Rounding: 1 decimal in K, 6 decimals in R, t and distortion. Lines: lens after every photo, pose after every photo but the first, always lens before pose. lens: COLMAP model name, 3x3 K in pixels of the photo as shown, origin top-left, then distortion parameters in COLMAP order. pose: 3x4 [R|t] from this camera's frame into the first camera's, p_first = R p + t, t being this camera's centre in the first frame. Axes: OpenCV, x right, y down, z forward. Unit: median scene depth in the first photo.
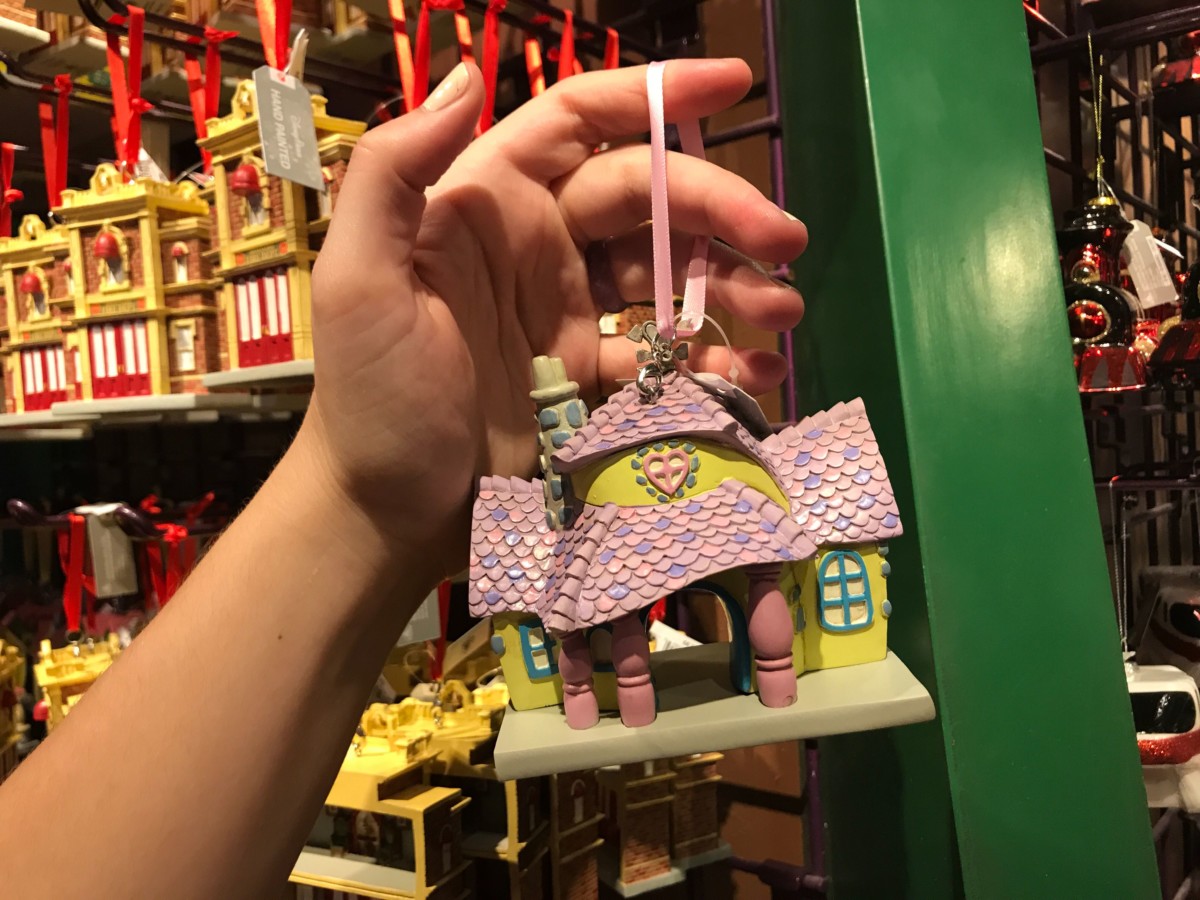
lens RADIAL K [[979.9, 0, 600.0], [0, 979.9, 450.0], [0, 0, 1]] dist [0.115030, -0.000965]
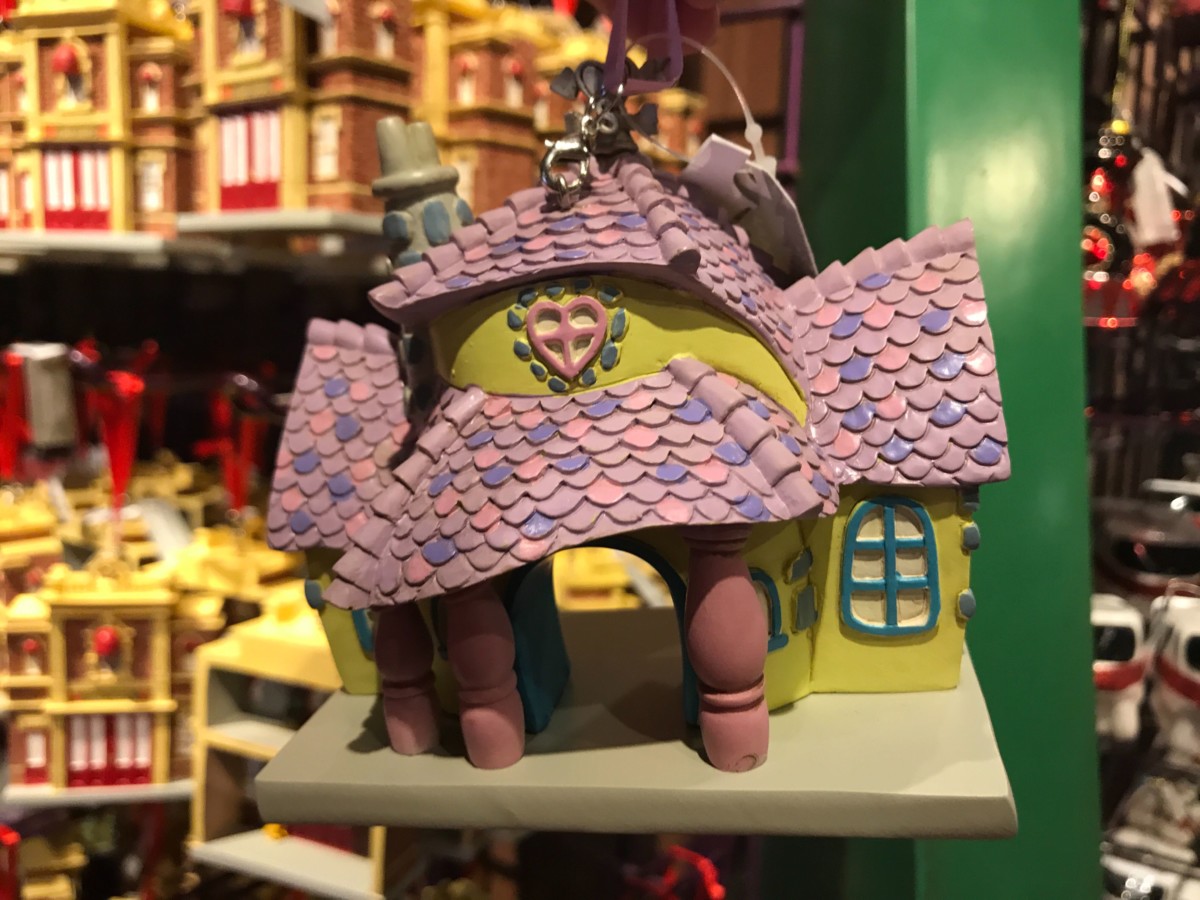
lens RADIAL K [[1049.2, 0, 600.0], [0, 1049.2, 450.0], [0, 0, 1]] dist [0.115419, -0.003857]
pose [[0.982597, 0.080028, -0.167628, 0.188658], [-0.052722, 0.985474, 0.161434, -0.011321], [0.178112, -0.149786, 0.972543, 0.417422]]
